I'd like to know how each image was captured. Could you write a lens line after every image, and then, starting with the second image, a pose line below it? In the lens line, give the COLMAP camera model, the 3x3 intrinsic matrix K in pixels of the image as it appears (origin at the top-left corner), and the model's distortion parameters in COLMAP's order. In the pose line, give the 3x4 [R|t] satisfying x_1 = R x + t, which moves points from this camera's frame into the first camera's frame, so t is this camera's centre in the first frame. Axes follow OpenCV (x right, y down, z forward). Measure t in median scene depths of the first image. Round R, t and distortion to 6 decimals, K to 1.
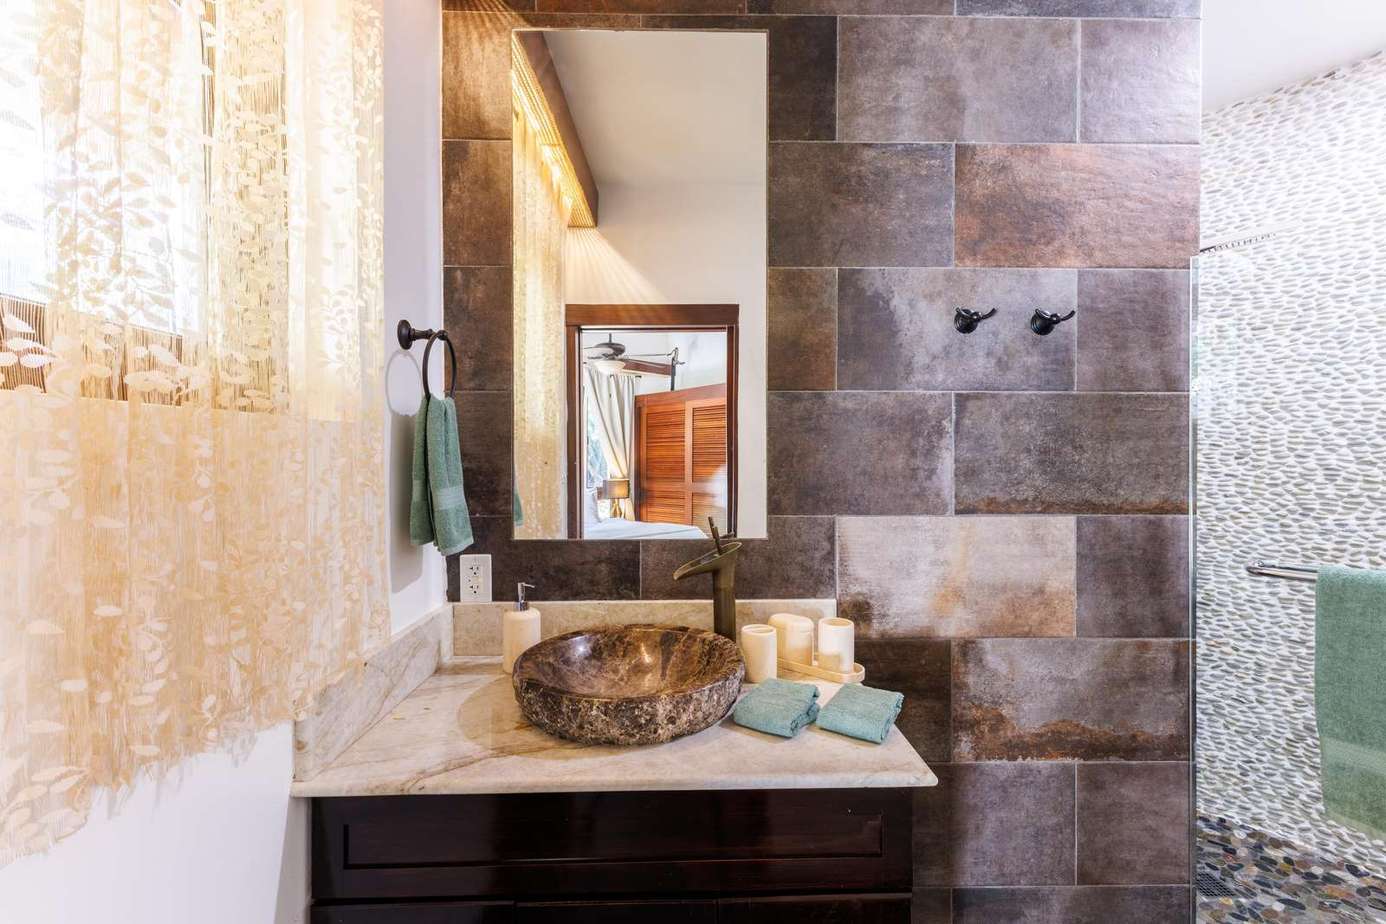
lens RADIAL K [[605.1, 0, 693.0], [0, 605.1, 462.0], [0, 0, 1]] dist [0.000900, 0.000101]
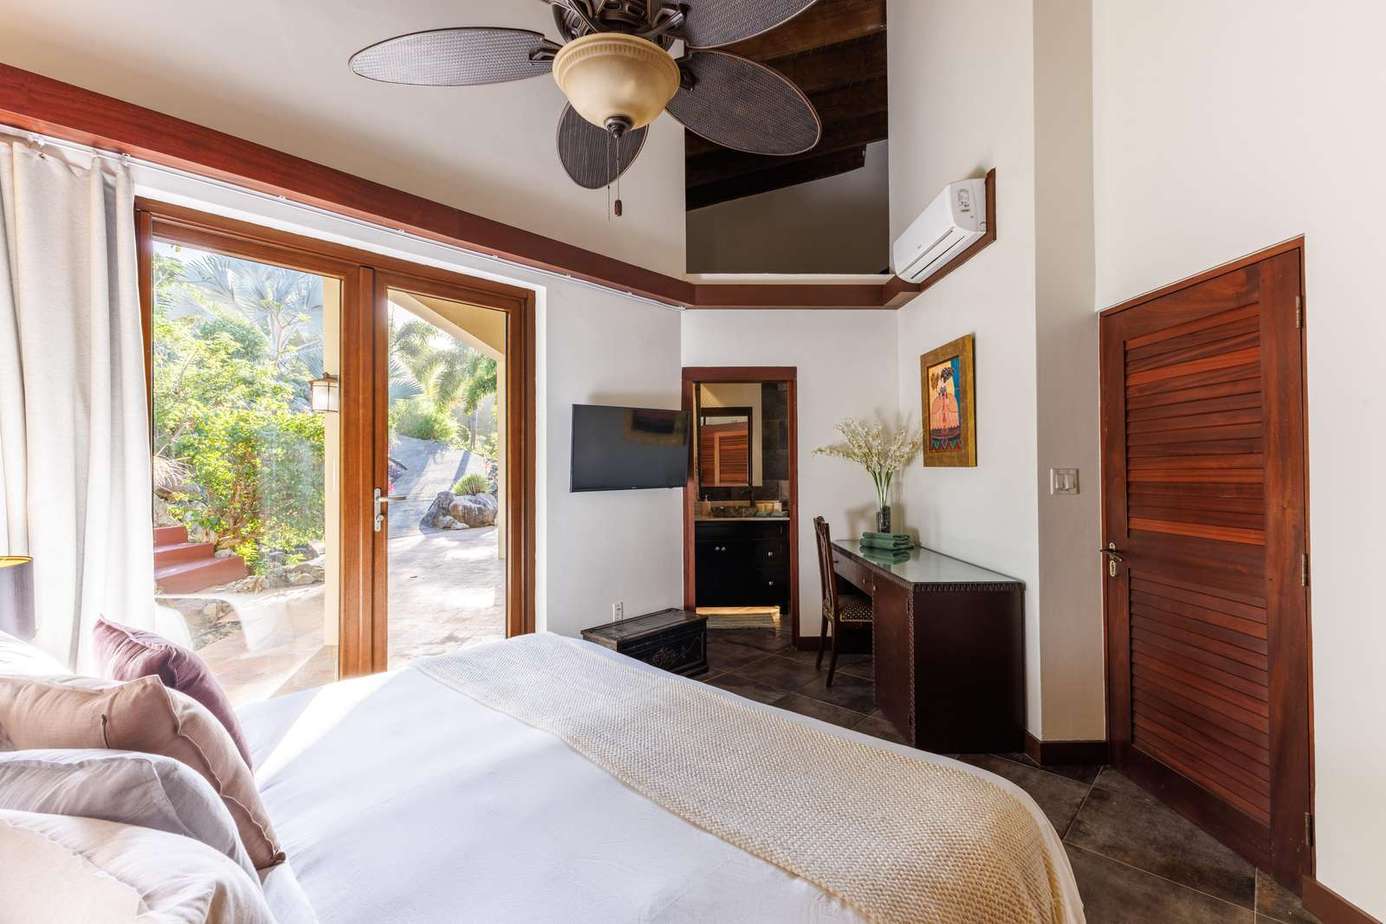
lens RADIAL K [[605.1, 0, 693.0], [0, 605.1, 462.0], [0, 0, 1]] dist [0.000900, 0.000101]
pose [[0.999966, -0.001368, -0.008148, -0.290881], [0.001183, 0.999741, -0.022707, 0.053978], [0.008177, 0.022696, 0.999709, -2.887093]]
